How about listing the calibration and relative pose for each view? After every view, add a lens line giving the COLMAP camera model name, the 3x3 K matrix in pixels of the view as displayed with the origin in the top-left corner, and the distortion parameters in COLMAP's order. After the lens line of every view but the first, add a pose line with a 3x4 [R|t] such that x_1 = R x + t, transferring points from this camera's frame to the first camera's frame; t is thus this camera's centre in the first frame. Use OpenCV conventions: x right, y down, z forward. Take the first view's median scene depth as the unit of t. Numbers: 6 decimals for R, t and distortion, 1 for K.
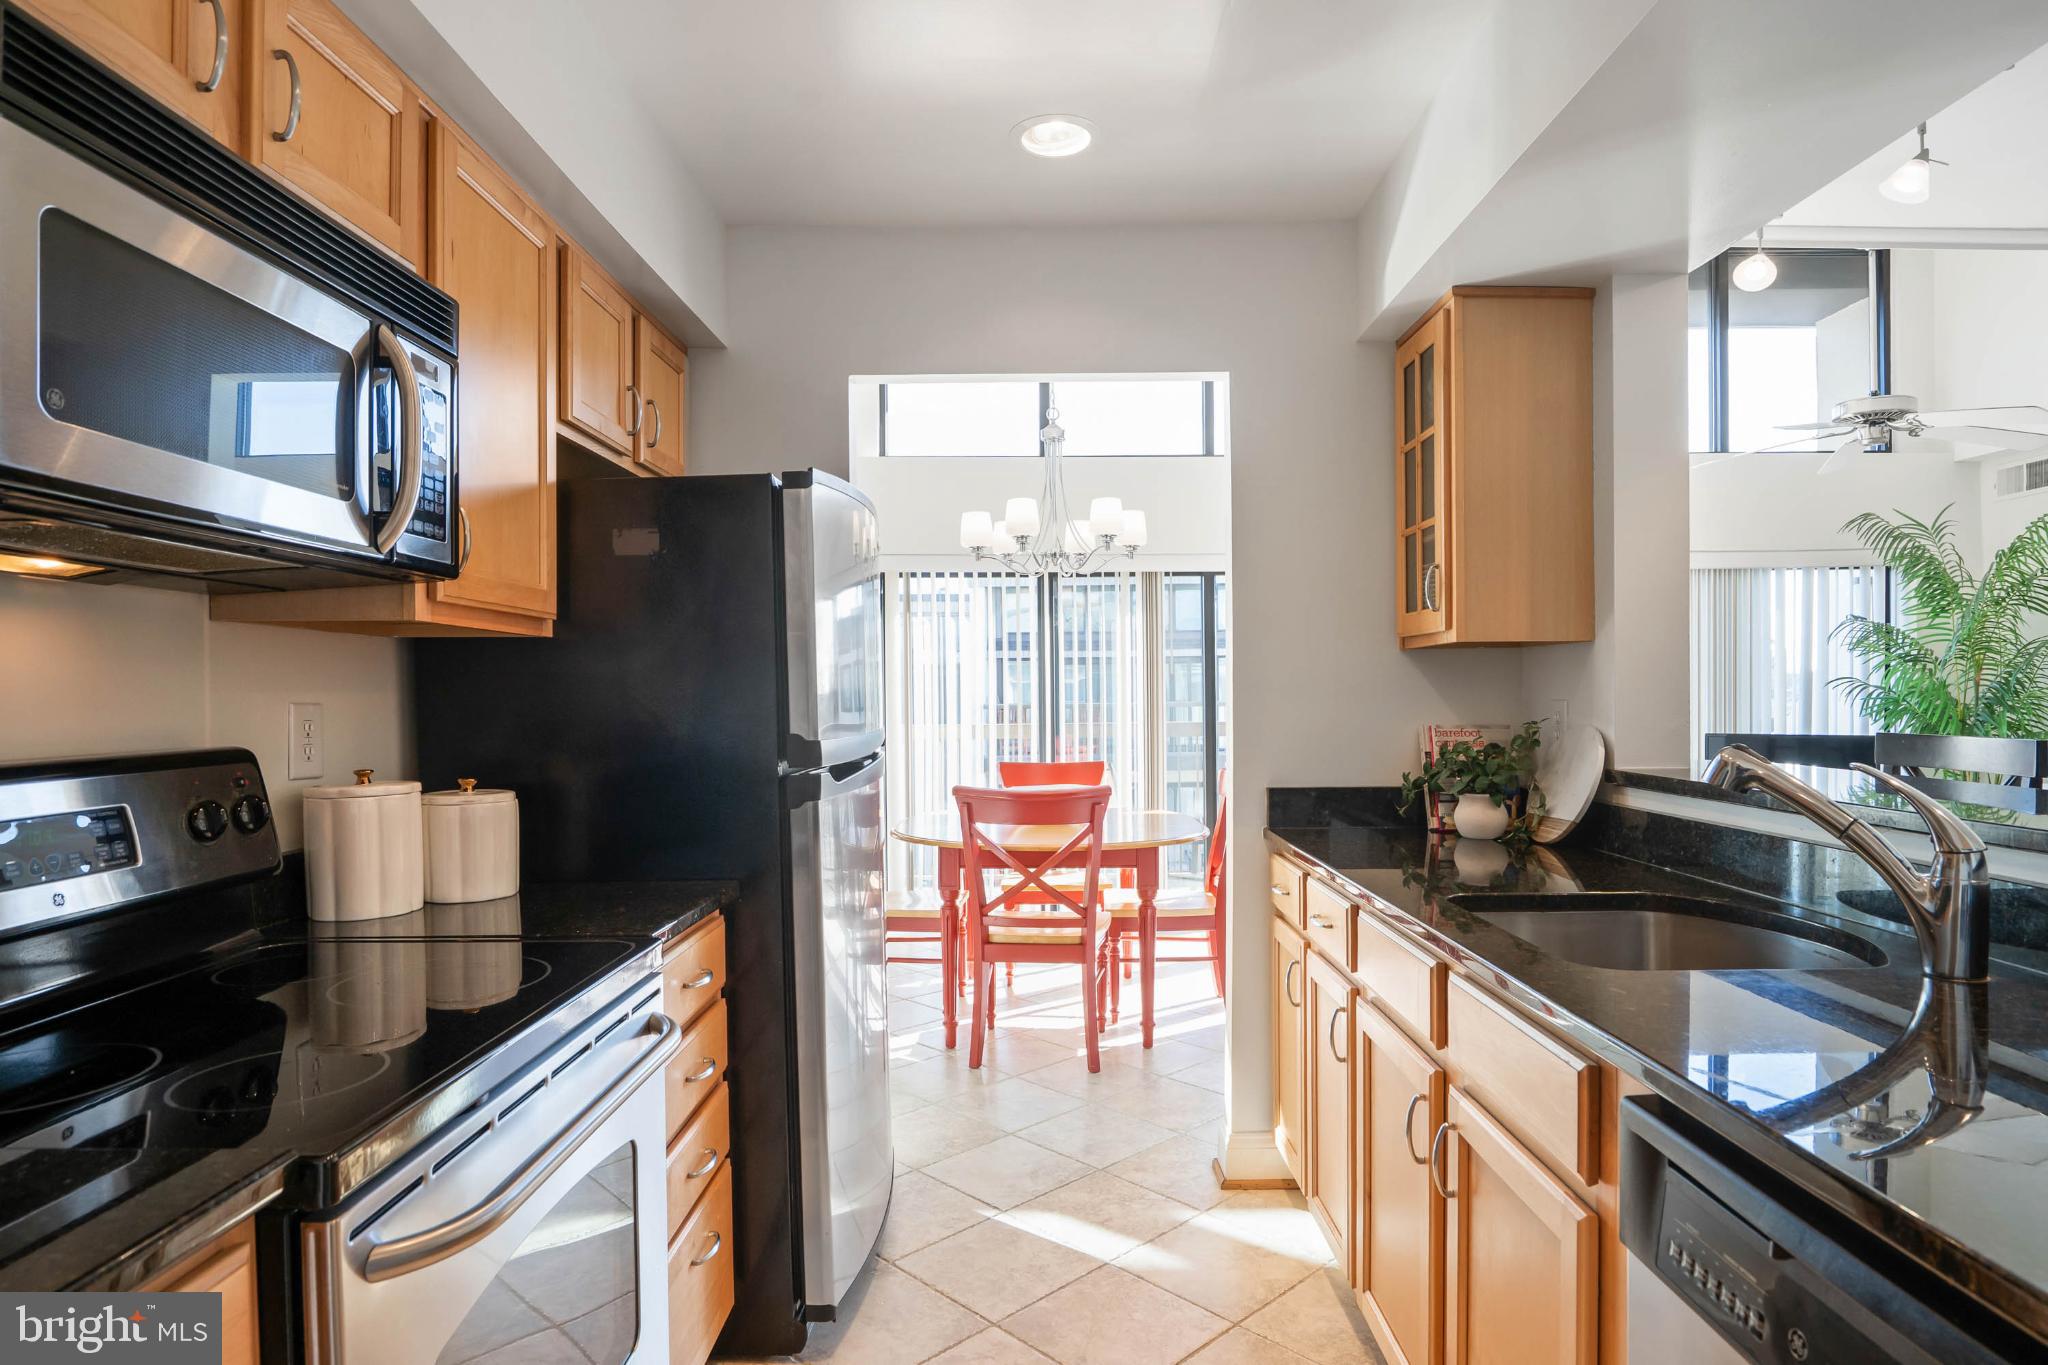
lens RADIAL K [[1112.9, 0, 1024.0], [0, 1112.9, 682.5], [0, 0, 1]] dist [-0.001201, 0.001098]
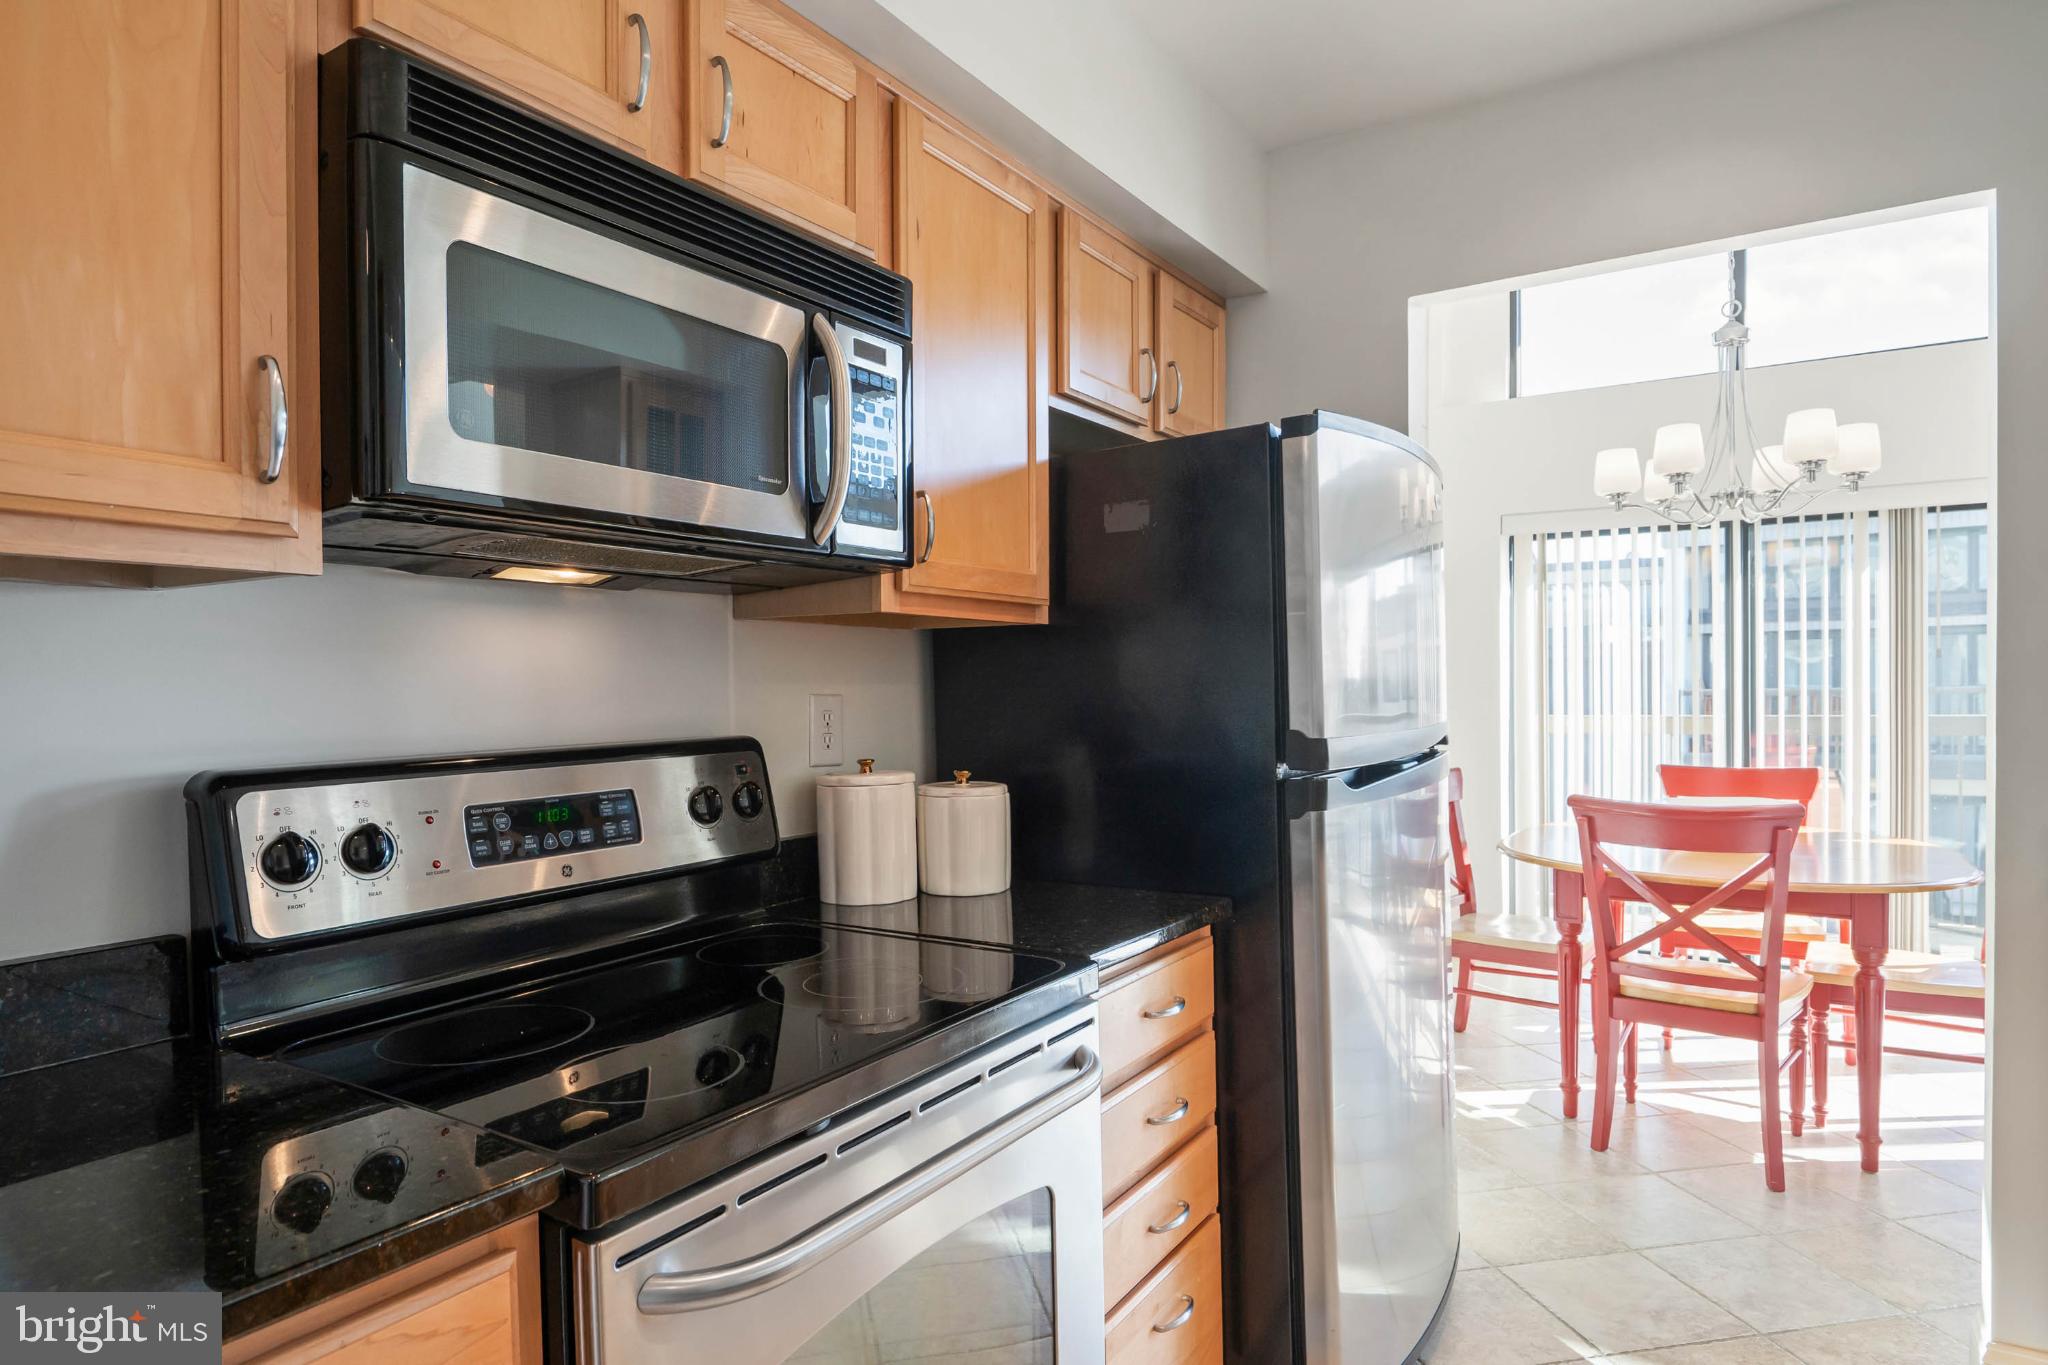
lens RADIAL K [[1161.0, 0, 1025.2], [0, 1161.0, 694.3], [0, 0, 1]] dist [-0.000374, 0.001107]
pose [[0.845724, -0.000504, -0.533620, 0.079110], [0.012665, 0.999737, 0.019127, 0.000001], [0.533470, -0.022934, 0.845508, 0.133137]]
